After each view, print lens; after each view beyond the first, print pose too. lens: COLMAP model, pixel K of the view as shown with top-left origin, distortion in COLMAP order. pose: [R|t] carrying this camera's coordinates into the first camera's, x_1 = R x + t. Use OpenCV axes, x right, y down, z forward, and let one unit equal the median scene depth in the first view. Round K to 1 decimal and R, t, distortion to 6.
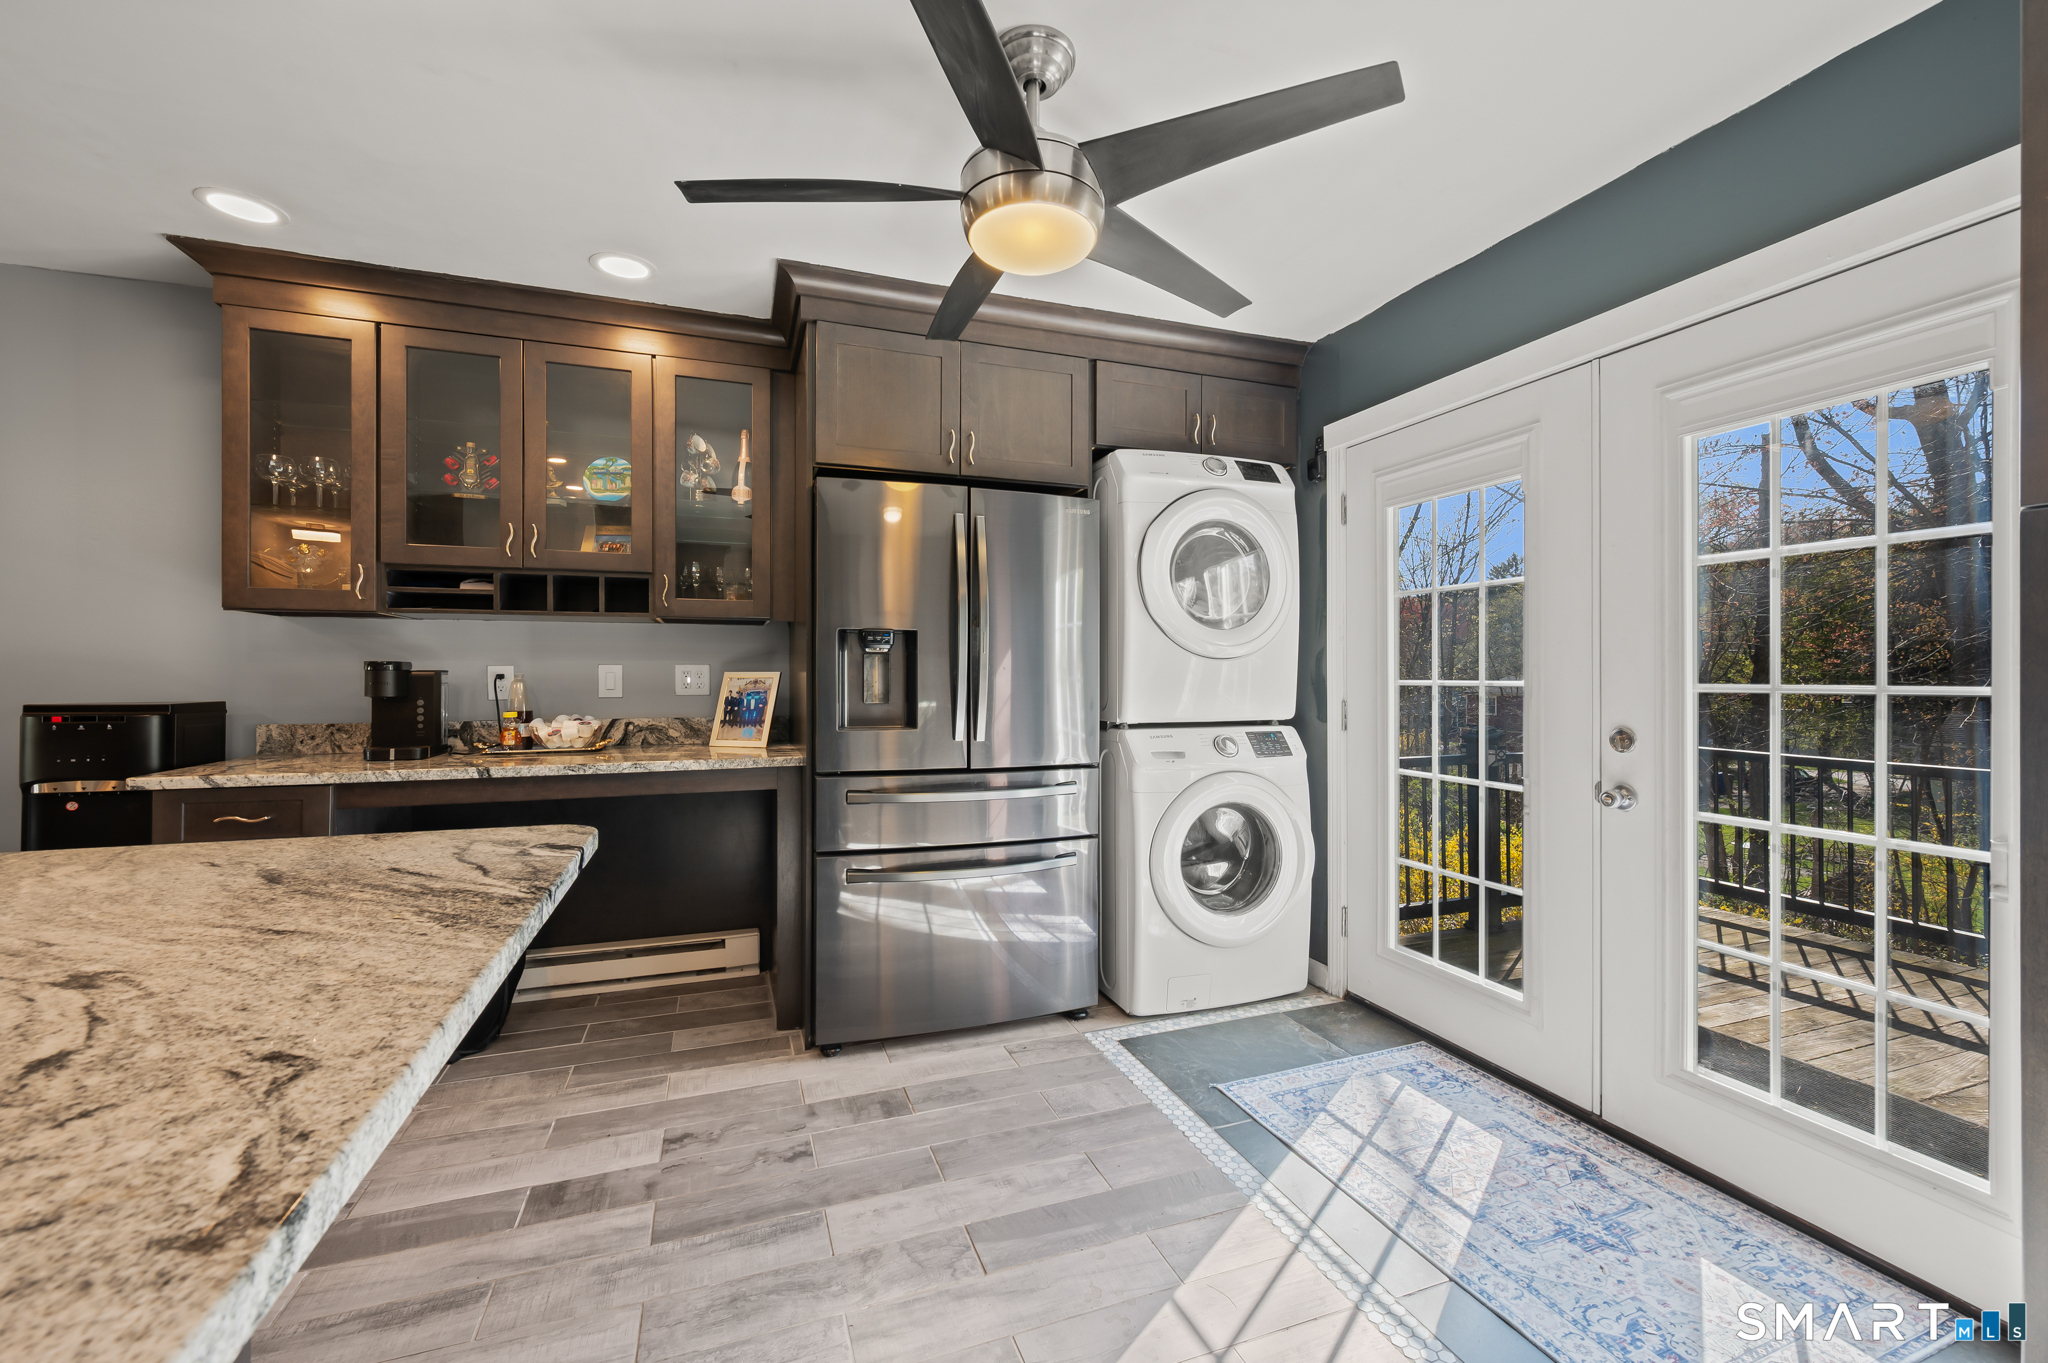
lens RADIAL K [[818.9, 0, 1042.5], [0, 818.9, 676.4], [0, 0, 1]] dist [-0.003554, -0.000544]
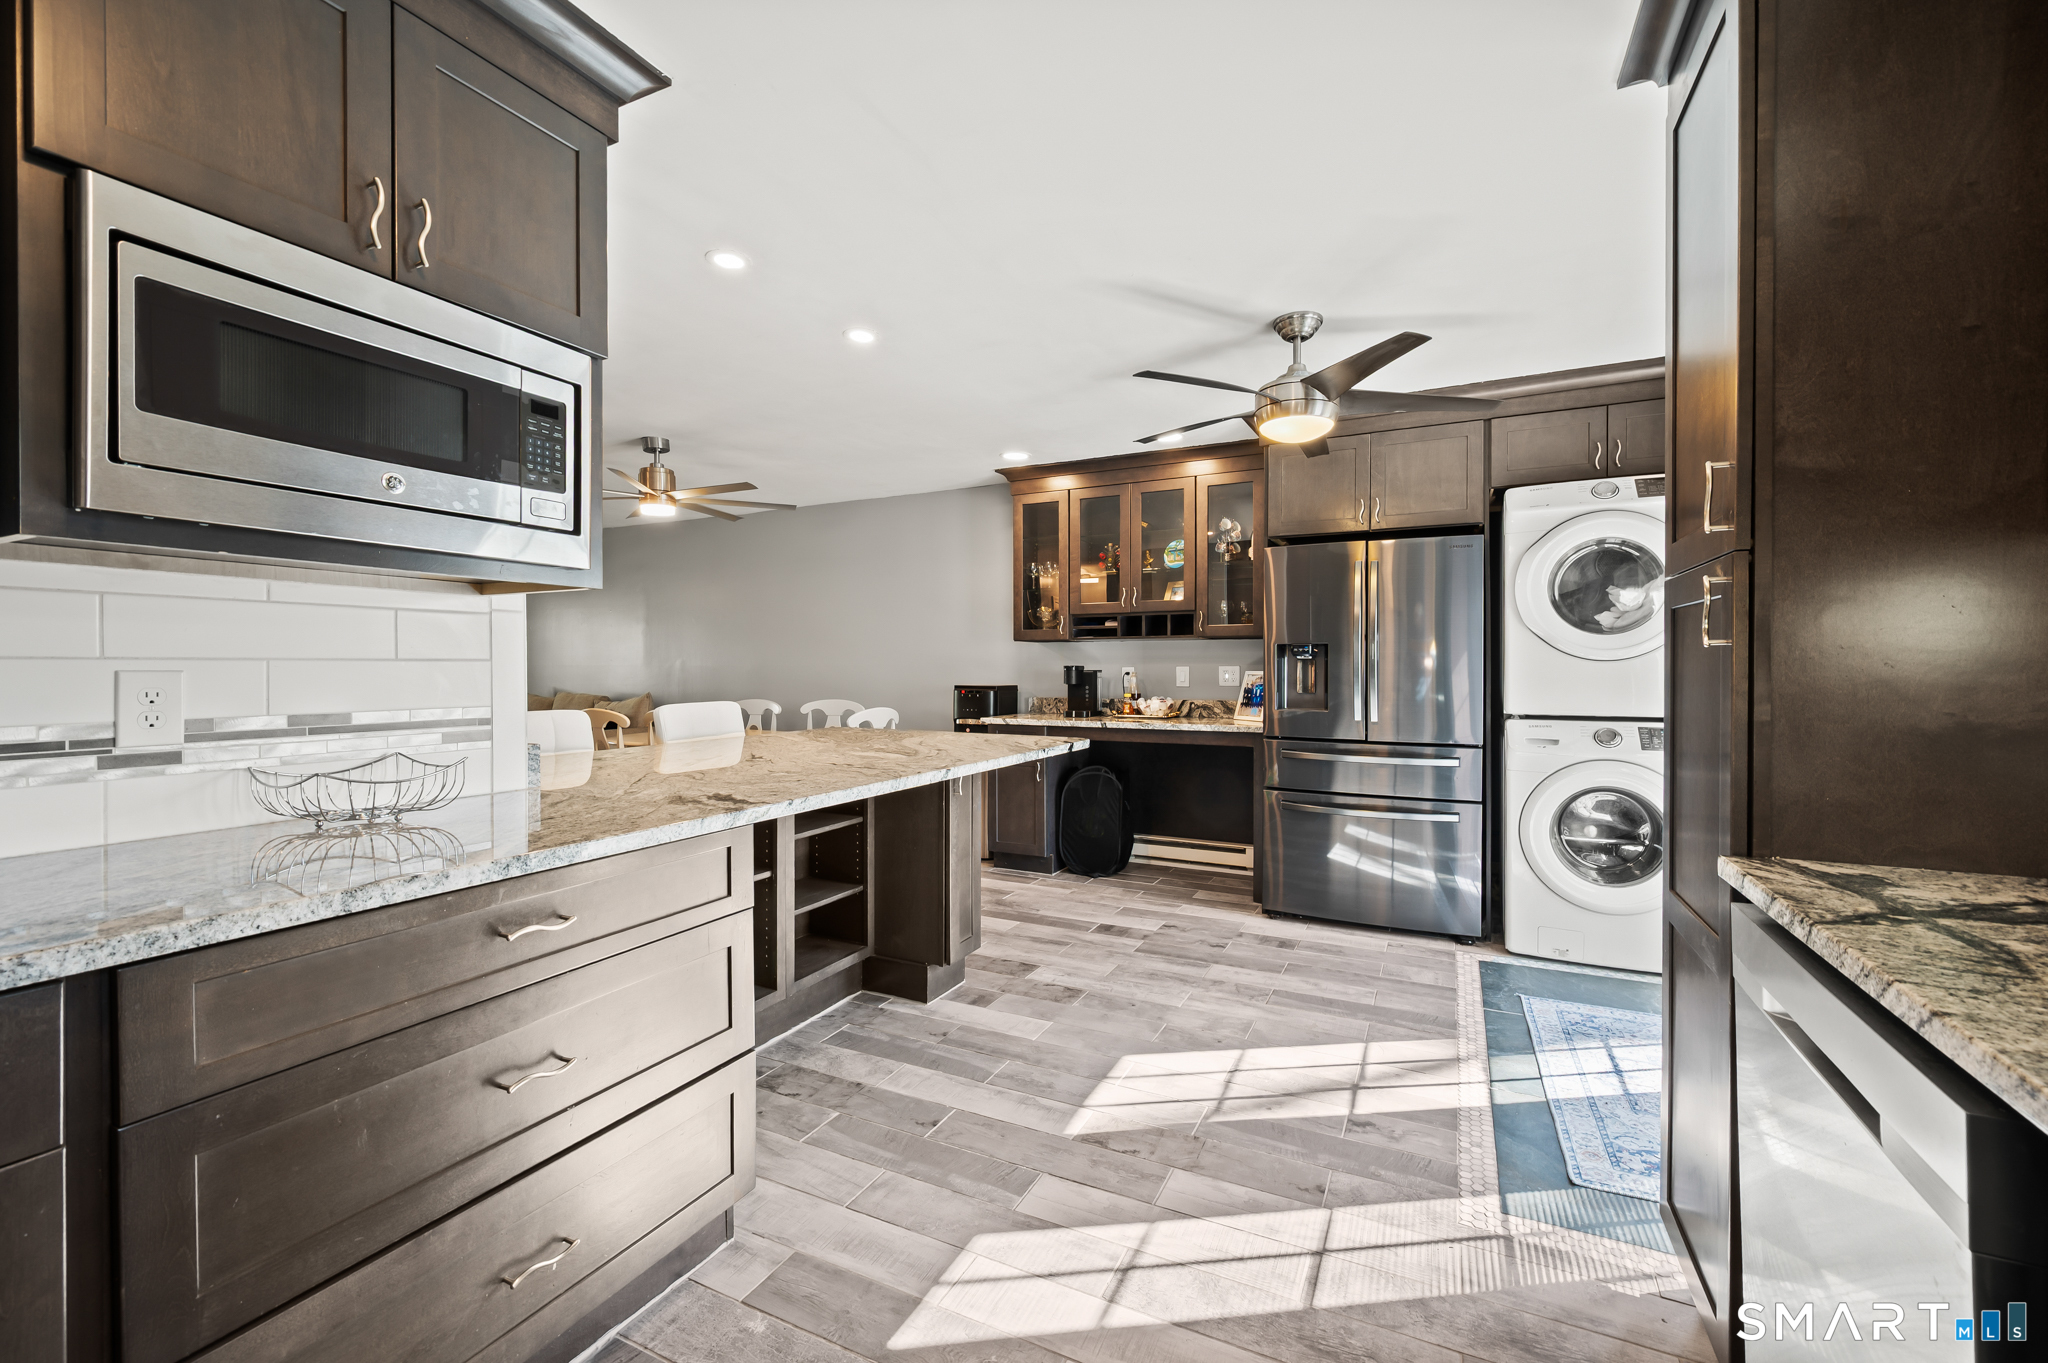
lens RADIAL K [[818.9, 0, 1045.3], [0, 818.9, 669.8], [0, 0, 1]] dist [-0.003554, -0.000544]
pose [[0.686166, 0.000962, -0.727445, 0.534007], [-0.000354, 0.999999, 0.000988, -0.009665], [0.727445, -0.000421, 0.686166, -0.355251]]
